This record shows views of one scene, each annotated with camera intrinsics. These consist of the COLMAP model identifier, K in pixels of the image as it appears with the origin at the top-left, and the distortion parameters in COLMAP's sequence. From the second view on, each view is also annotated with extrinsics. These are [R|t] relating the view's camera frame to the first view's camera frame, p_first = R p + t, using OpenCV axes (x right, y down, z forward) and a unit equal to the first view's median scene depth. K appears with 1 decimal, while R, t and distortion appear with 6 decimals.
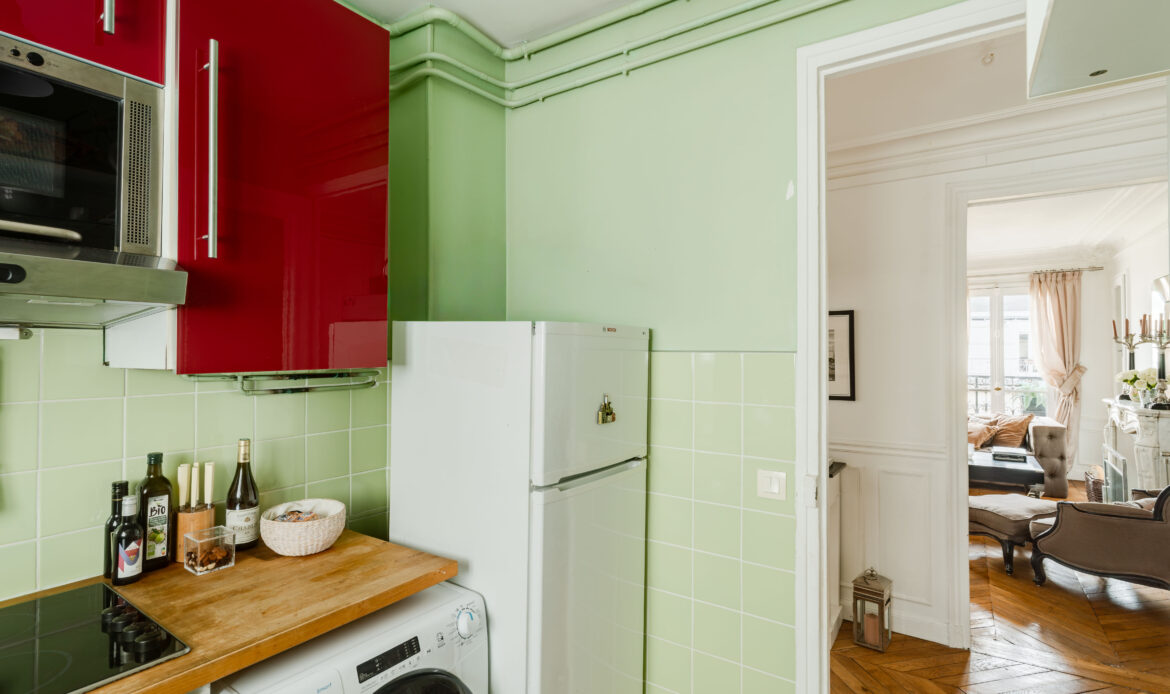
lens RADIAL K [[565.1, 0, 555.3], [0, 565.1, 341.0], [0, 0, 1]] dist [0.003279, -0.000295]
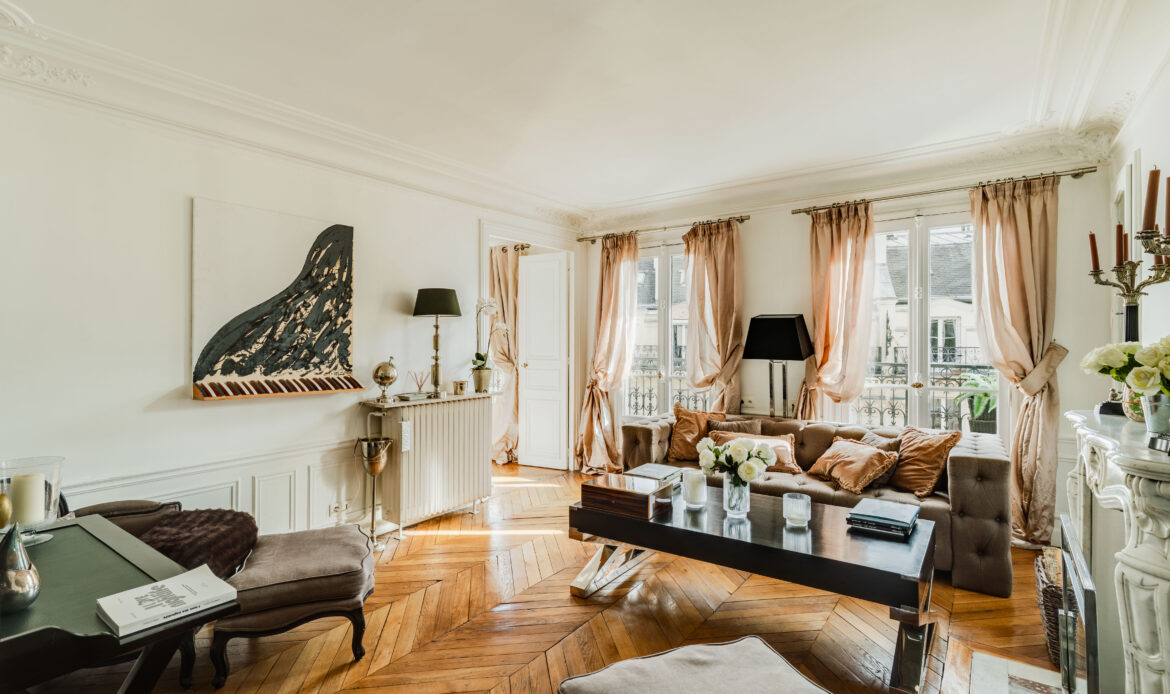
lens RADIAL K [[547.5, 0, 576.0], [0, 547.5, 343.4], [0, 0, 1]] dist [0.002144, 0.000307]
pose [[0.999523, 0.000239, -0.030877, 0.558031], [0.000268, 0.999865, 0.016412, 0.039043], [0.030877, -0.016413, 0.999388, 0.523282]]
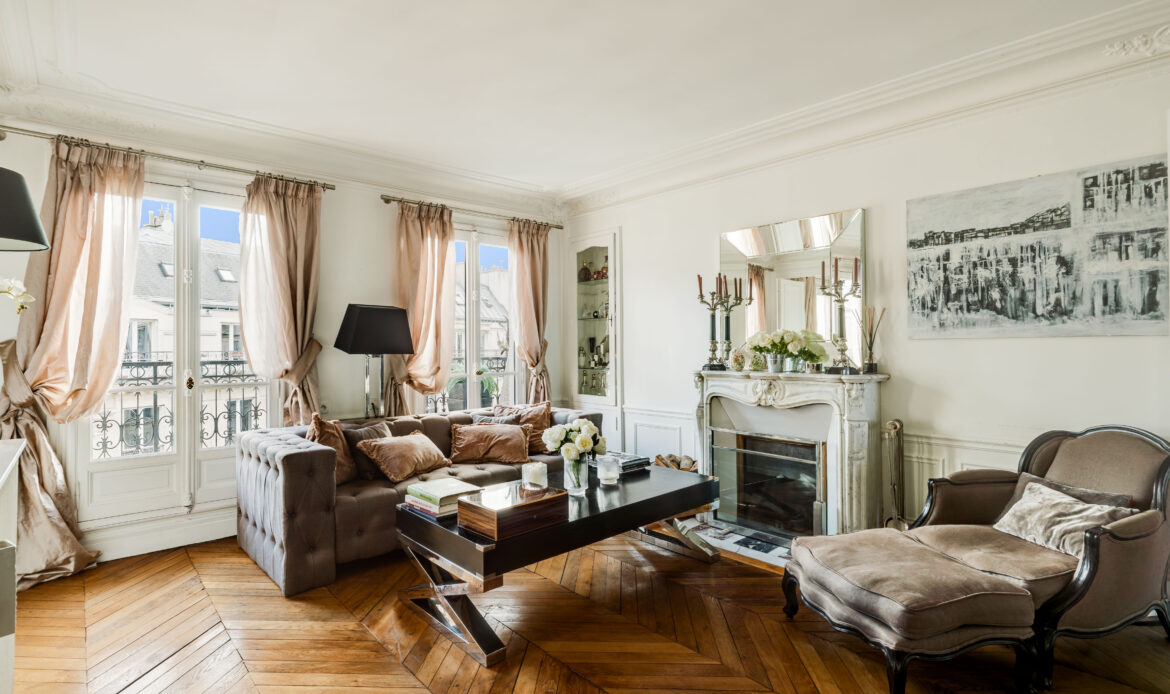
lens RADIAL K [[570.9, 0, 583.8], [0, 570.9, 342.3], [0, 0, 1]] dist [-0.019996, -0.000129]
pose [[0.211644, 0.004163, 0.977338, 0.124207], [-0.010019, 0.999948, -0.002090, 0.059454], [-0.977295, -0.009350, 0.211674, 0.922877]]
